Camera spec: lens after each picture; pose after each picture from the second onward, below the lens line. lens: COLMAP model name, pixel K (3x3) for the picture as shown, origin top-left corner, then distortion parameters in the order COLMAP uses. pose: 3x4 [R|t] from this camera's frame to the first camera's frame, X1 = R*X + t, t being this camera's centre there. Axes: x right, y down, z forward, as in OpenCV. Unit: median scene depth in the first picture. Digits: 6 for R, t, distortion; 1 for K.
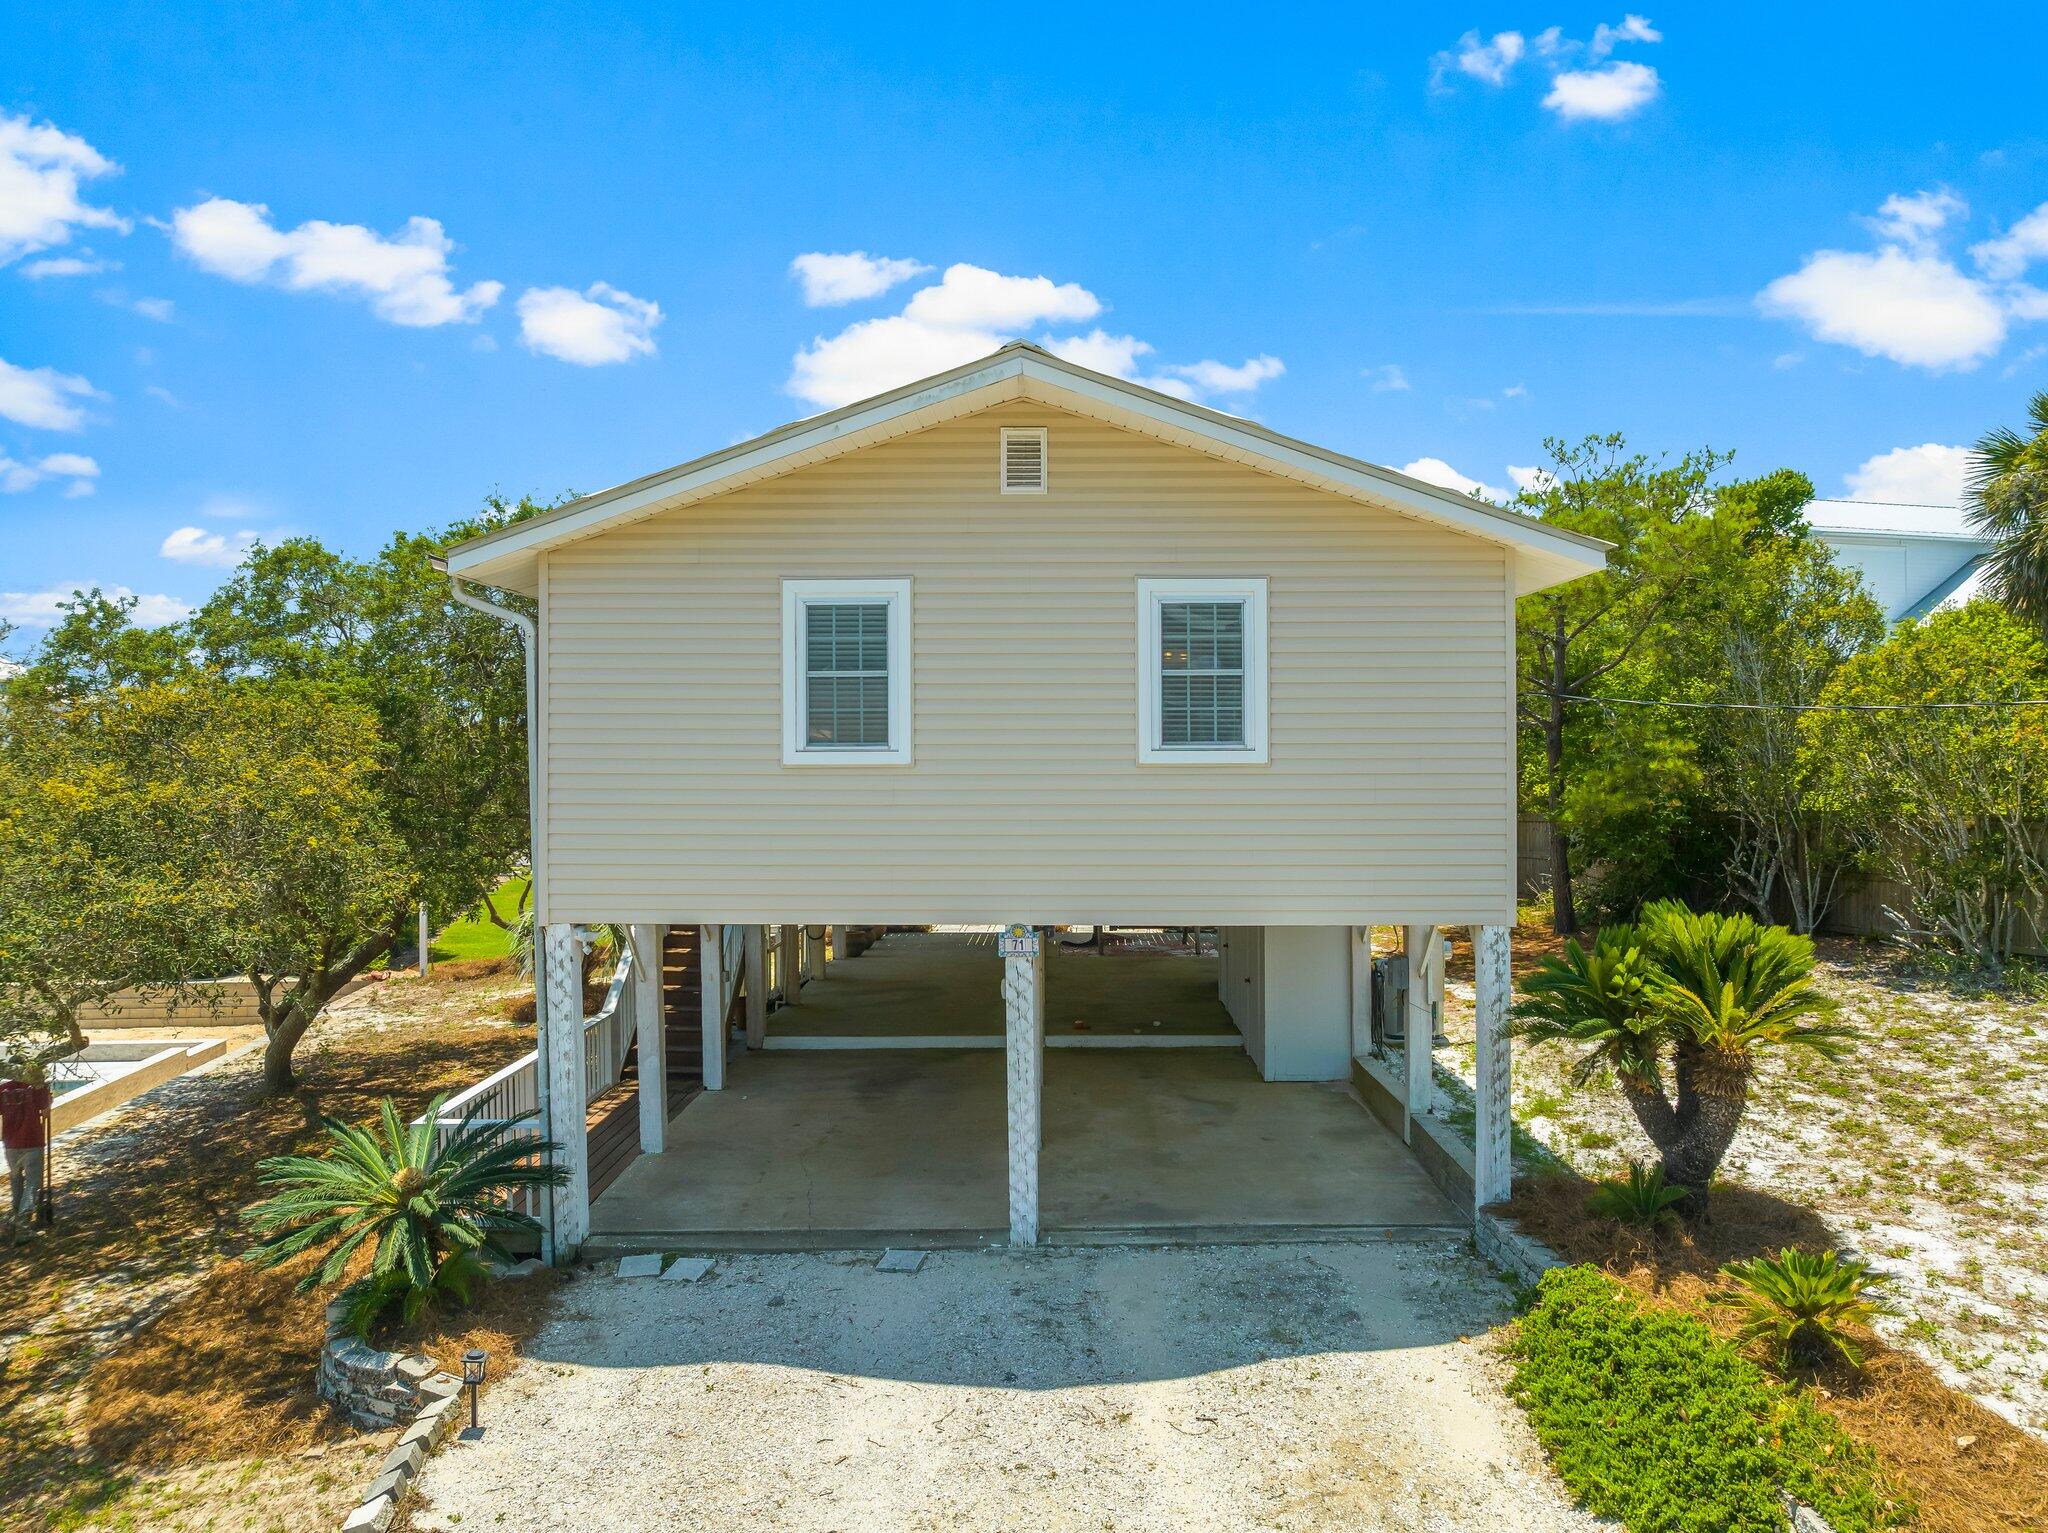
lens RADIAL K [[1412.4, 0, 1024.0], [0, 1412.4, 766.5], [0, 0, 1]] dist [-0.041189, 0.002819]
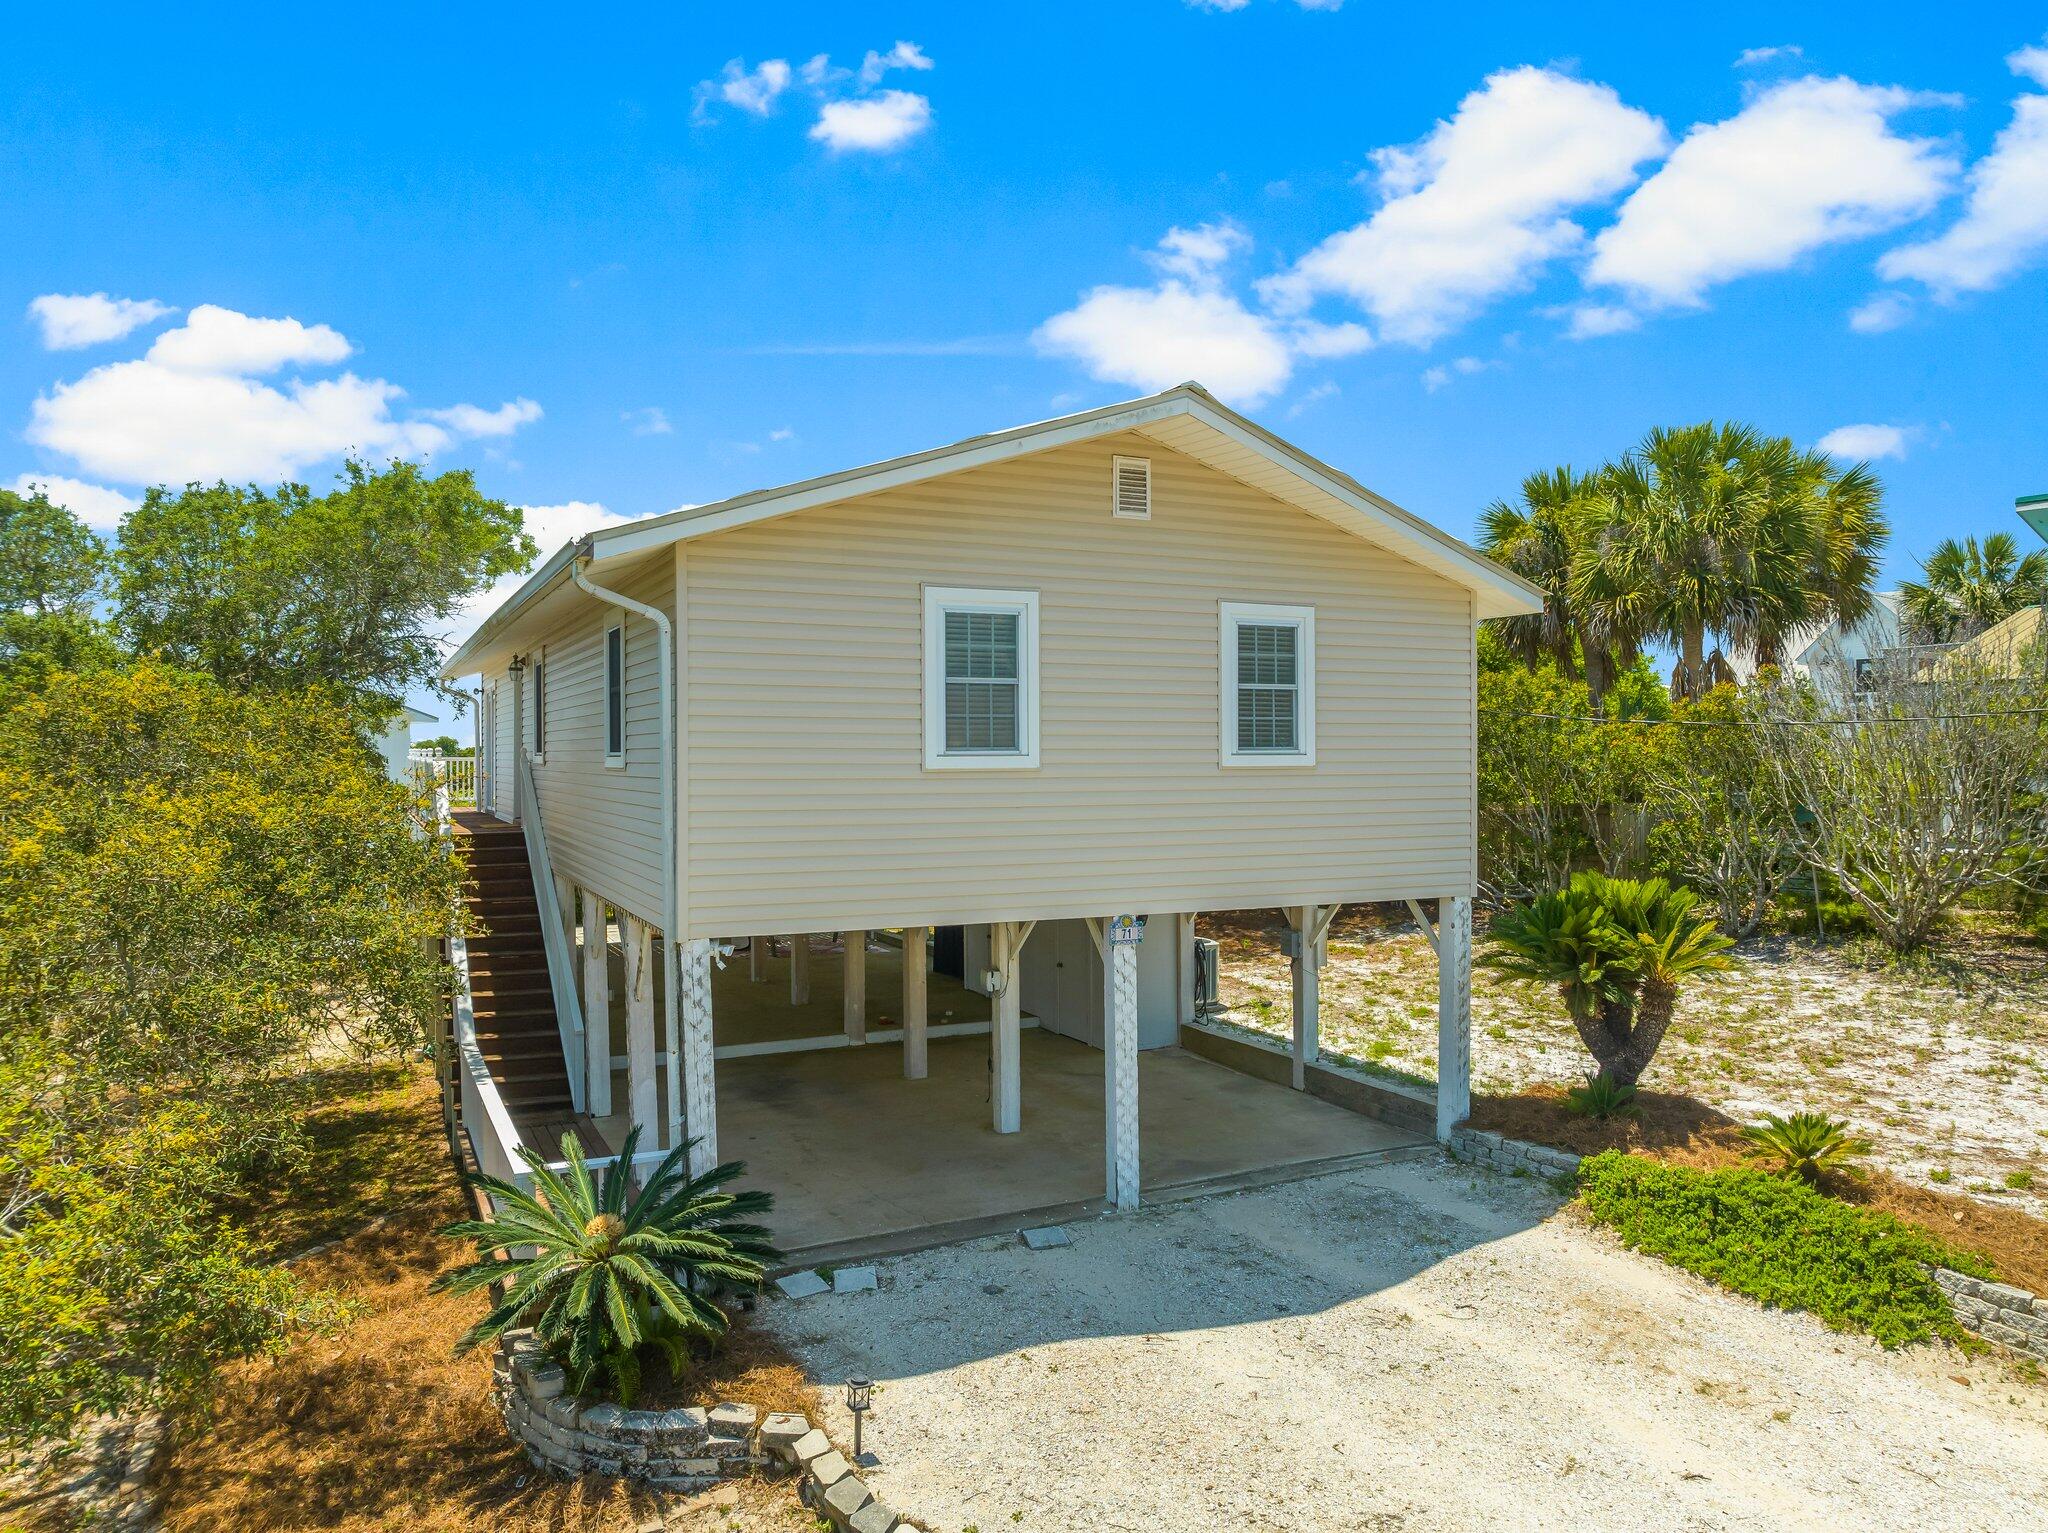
lens RADIAL K [[1404.0, 0, 1023.9], [0, 1404.0, 783.8], [0, 0, 1]] dist [-0.038956, 0.004318]
pose [[0.899321, -0.009469, 0.437187, -0.548761], [0.004443, 0.999912, 0.012517, -0.002908], [-0.437267, -0.009314, 0.899283, 0.063641]]
